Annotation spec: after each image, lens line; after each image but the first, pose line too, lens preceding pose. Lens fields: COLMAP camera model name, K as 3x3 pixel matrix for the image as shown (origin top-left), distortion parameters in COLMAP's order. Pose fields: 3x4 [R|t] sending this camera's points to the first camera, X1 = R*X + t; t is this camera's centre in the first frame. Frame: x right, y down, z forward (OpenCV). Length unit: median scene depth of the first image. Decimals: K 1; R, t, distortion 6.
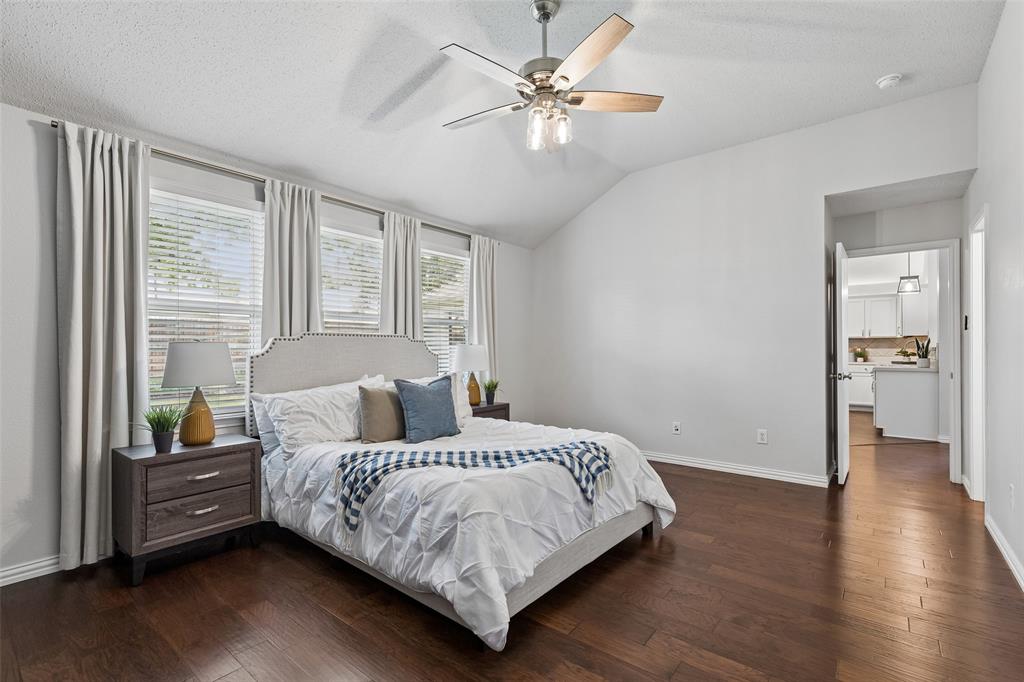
lens RADIAL K [[461.3, 0, 517.0], [0, 461.3, 352.6], [0, 0, 1]] dist [0.004748, -0.000114]
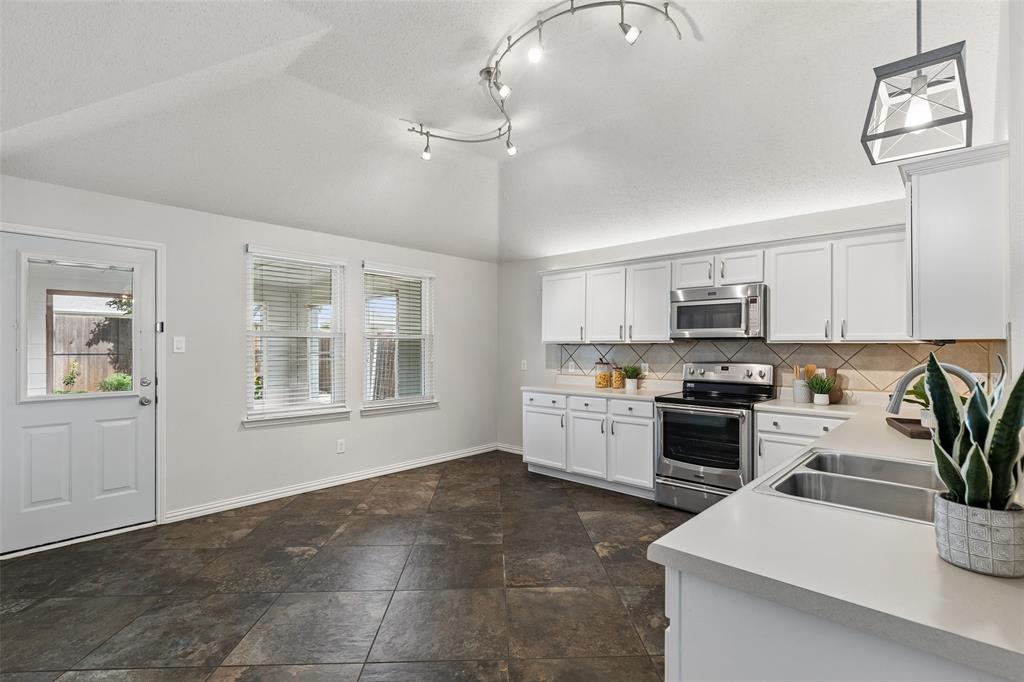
lens RADIAL K [[477.1, 0, 512.5], [0, 477.1, 346.3], [0, 0, 1]] dist [-0.001152, -0.000385]
pose [[0.997044, 0.008962, -0.076307, 0.525174], [-0.009232, 0.999952, -0.003189, -0.025412], [0.076275, 0.003884, 0.997079, 0.594196]]
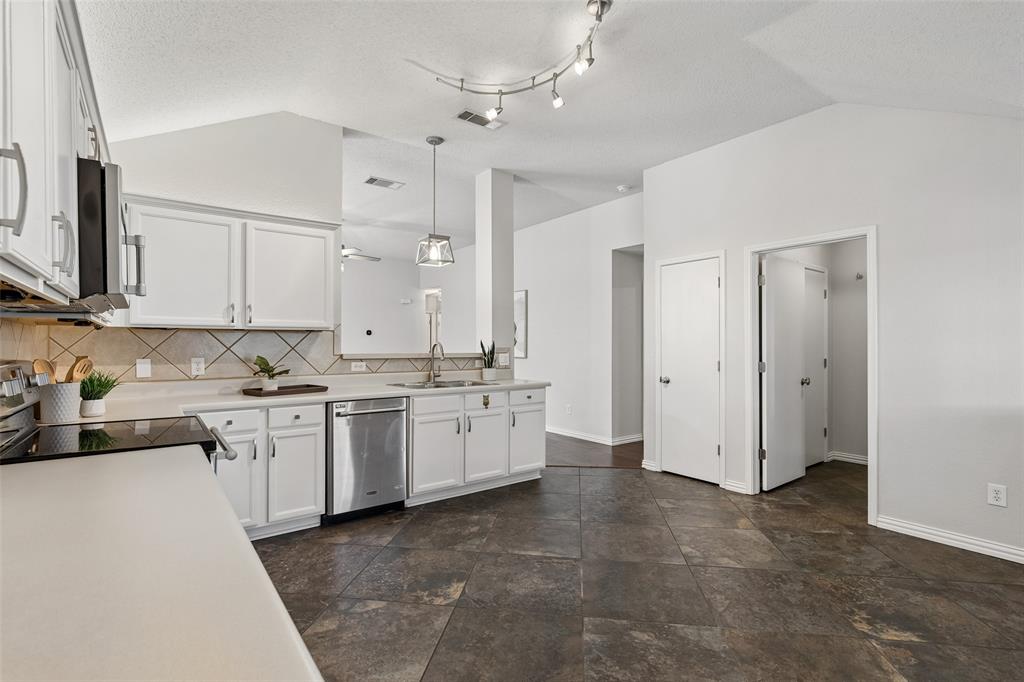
lens RADIAL K [[481.2, 0, 513.6], [0, 481.2, 343.5], [0, 0, 1]] dist [0.002075, 0.000094]
pose [[-0.969876, 0.006374, 0.243517, 0.462928], [0.005807, 0.999979, -0.003045, -0.017664], [-0.243531, -0.001539, -0.969892, 1.224693]]
